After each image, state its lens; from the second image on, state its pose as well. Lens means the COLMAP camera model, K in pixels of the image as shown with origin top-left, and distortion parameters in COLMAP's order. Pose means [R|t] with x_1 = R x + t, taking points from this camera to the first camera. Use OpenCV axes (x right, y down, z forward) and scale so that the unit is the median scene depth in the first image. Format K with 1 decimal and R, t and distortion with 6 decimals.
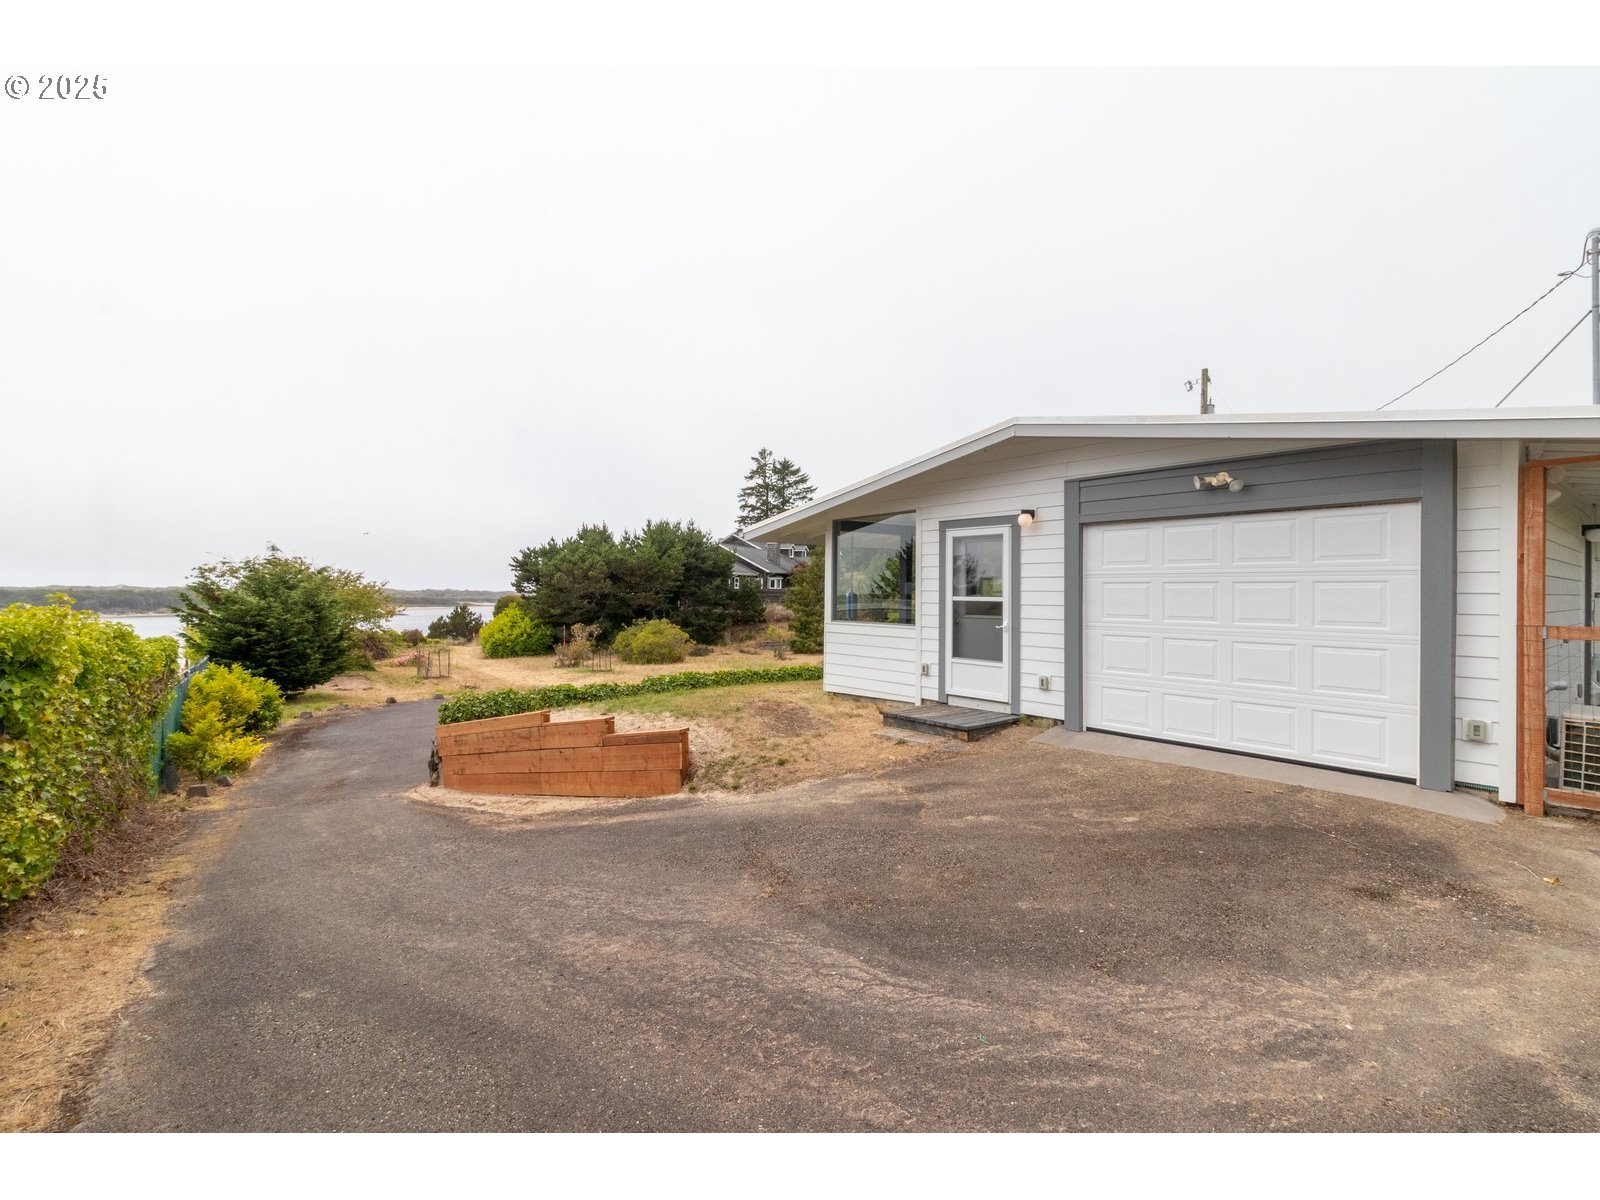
lens RADIAL K [[748.8, 0, 800.0], [0, 748.8, 600.0], [0, 0, 1]] dist [-0.001209, -0.000168]
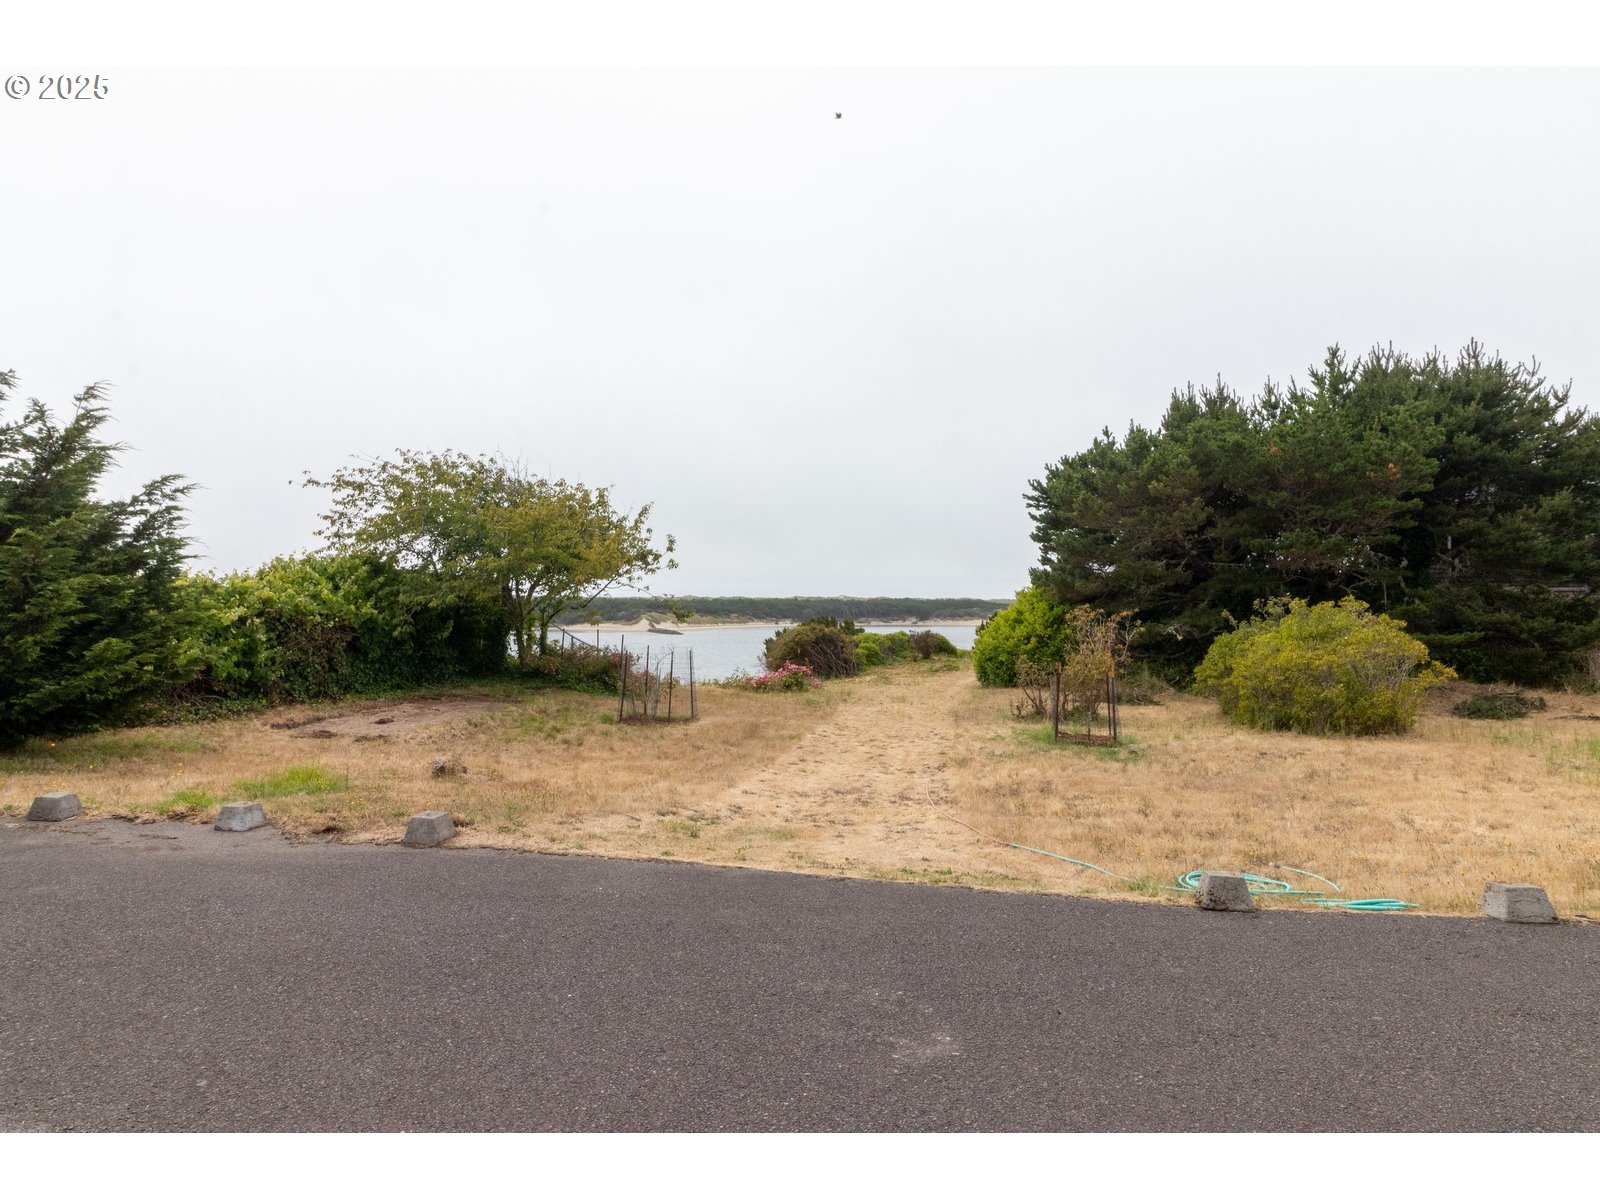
lens RADIAL K [[903.8, 0, 800.0], [0, 903.8, 600.0], [0, 0, 1]] dist [-0.049902, -0.000298]
pose [[0.646392, -0.006269, -0.762980, -0.034651], [-0.012285, 0.999751, -0.018623, 0.033085], [0.762907, 0.021411, 0.646154, 0.508273]]
